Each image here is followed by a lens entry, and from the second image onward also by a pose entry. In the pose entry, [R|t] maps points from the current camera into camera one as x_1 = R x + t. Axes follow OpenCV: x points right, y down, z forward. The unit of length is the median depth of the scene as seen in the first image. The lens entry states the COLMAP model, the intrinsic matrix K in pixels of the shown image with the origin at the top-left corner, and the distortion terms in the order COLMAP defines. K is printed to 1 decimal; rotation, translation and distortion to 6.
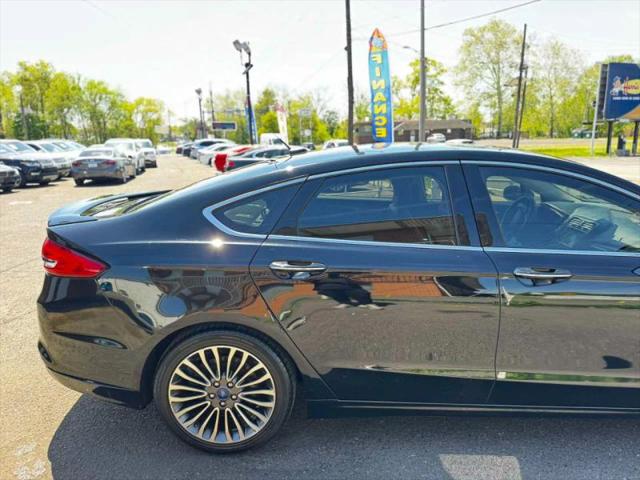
lens RADIAL K [[444.0, 0, 324.6], [0, 444.0, 239.1], [0, 0, 1]] dist [0.042477, -0.057014]
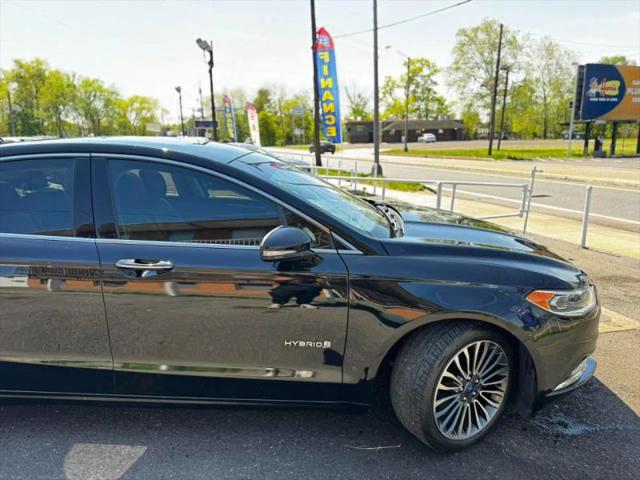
lens RADIAL K [[444.0, 0, 323.3], [0, 444.0, 238.3], [0, 0, 1]] dist [0.042477, -0.057014]
pose [[0.999947, 0.009124, -0.004819, 0.072919], [-0.009126, 0.999958, -0.000553, 0.000996], [0.004814, 0.000597, 0.999988, -0.001009]]
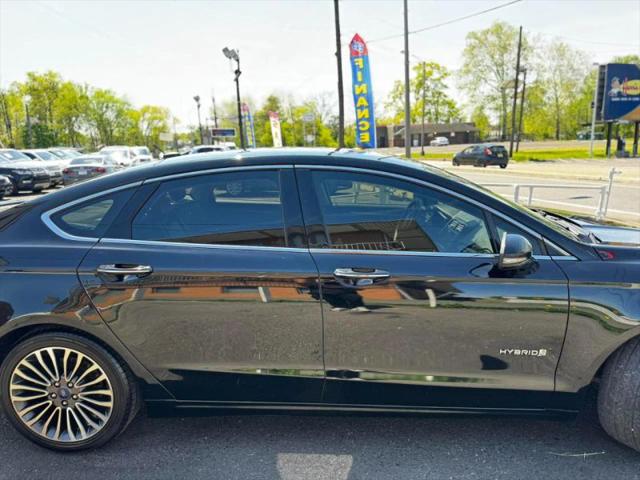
lens RADIAL K [[444.0, 0, 323.2], [0, 444.0, 241.1], [0, 0, 1]] dist [0.042477, -0.057014]
pose [[0.999714, -0.007864, -0.022603, 0.034149], [0.007713, 0.999947, -0.006749, 0.000623], [0.022655, 0.006573, 0.999722, -0.001426]]
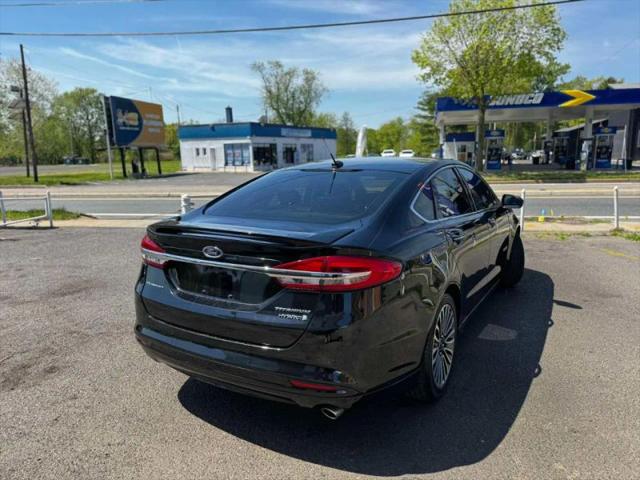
lens RADIAL K [[444.0, 0, 319.0], [0, 444.0, 242.7], [0, 0, 1]] dist [0.042477, -0.057014]
pose [[0.498822, -0.165147, 0.850825, -0.132379], [0.207364, 0.975908, 0.067853, -0.008684], [-0.841532, 0.142583, 0.521050, 0.046983]]
